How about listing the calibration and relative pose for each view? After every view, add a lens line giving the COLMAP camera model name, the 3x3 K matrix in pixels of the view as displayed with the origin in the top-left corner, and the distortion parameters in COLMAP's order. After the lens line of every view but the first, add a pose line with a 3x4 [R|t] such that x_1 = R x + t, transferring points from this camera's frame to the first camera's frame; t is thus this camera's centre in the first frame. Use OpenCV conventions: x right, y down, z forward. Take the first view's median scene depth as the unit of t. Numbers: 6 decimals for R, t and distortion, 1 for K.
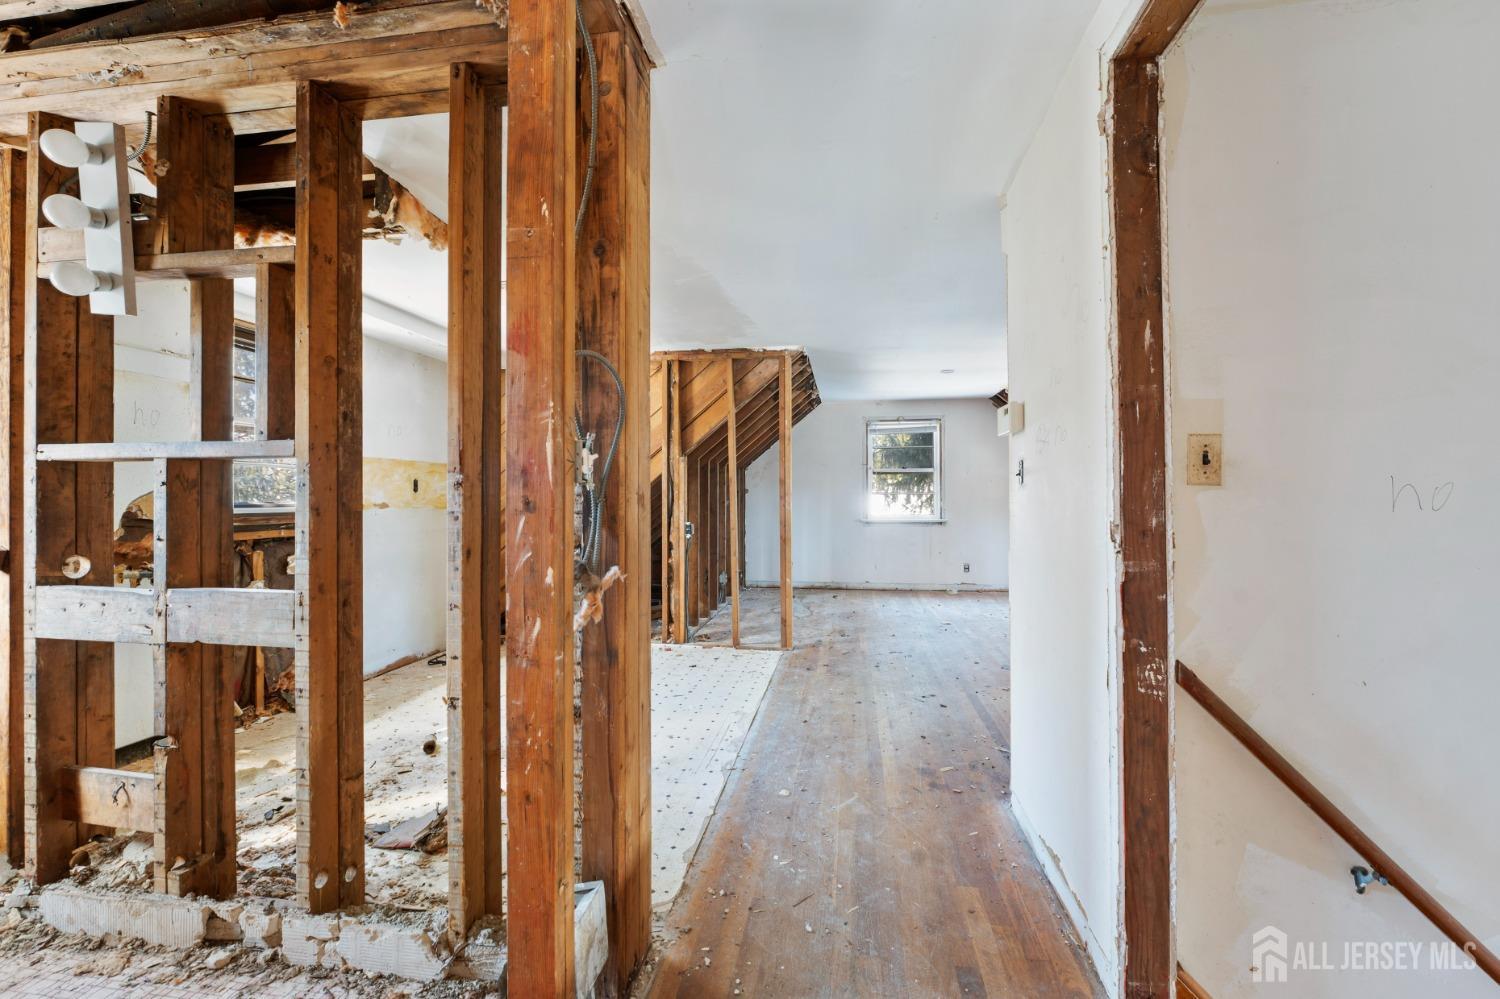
lens RADIAL K [[637.4, 0, 752.4], [0, 637.4, 495.5], [0, 0, 1]] dist [-0.004236, 0.000474]
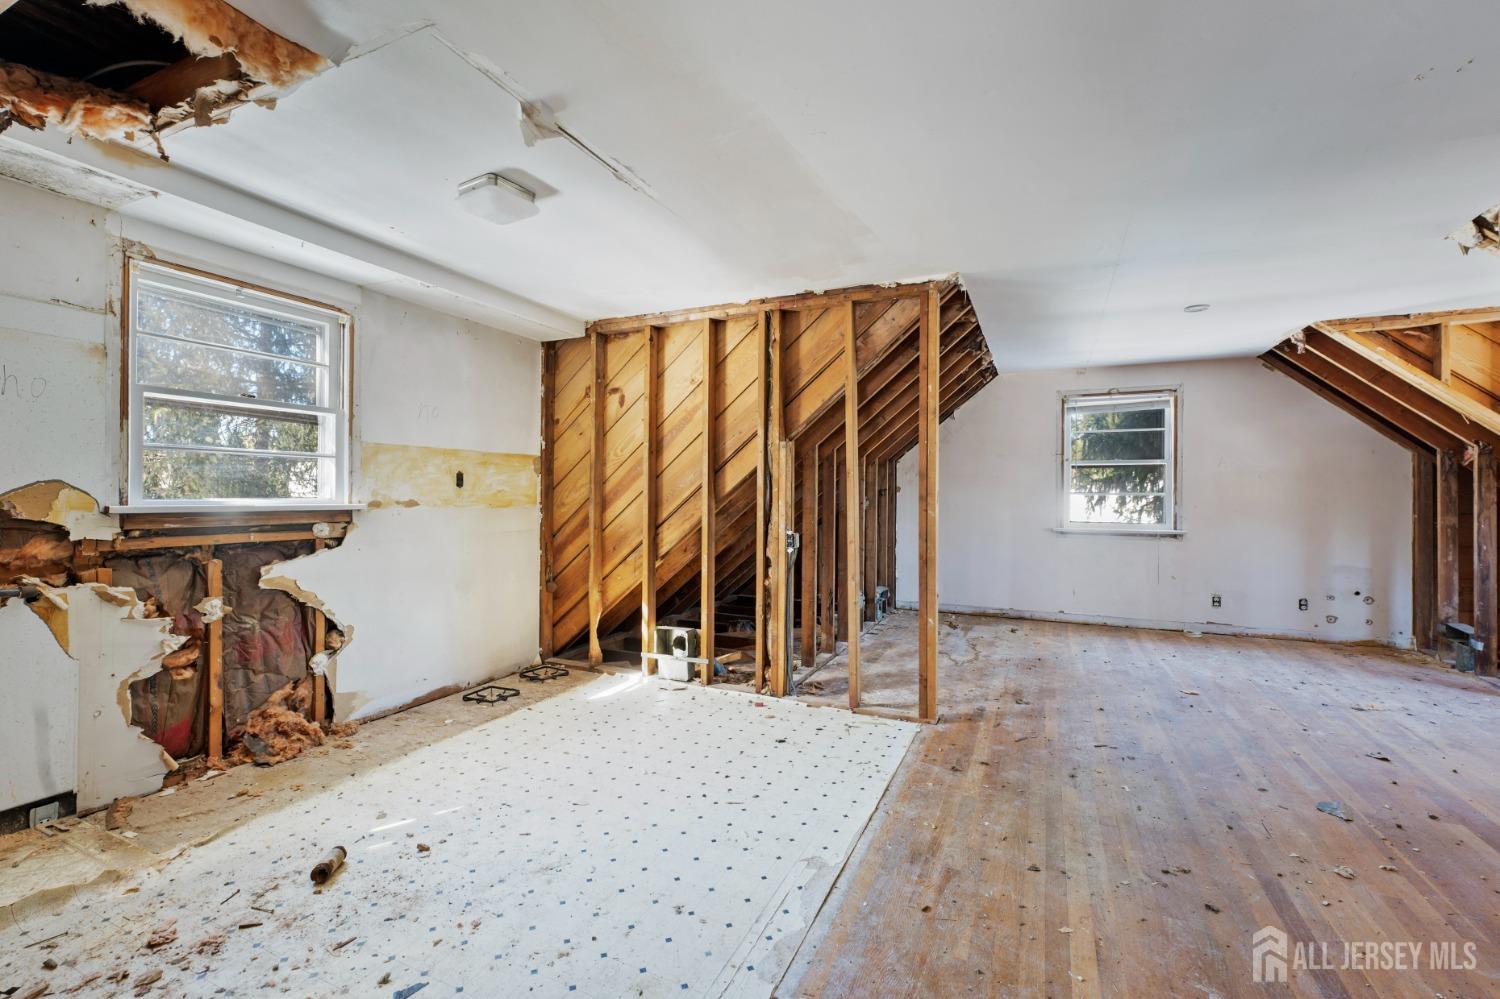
lens RADIAL K [[637.4, 0, 750.6], [0, 637.4, 494.1], [0, 0, 1]] dist [-0.004236, 0.000474]
pose [[0.960579, 0.009007, -0.277861, 0.057608], [-0.008701, 0.999959, 0.002334, -0.001681], [0.277871, 0.000176, 0.960618, 0.285284]]
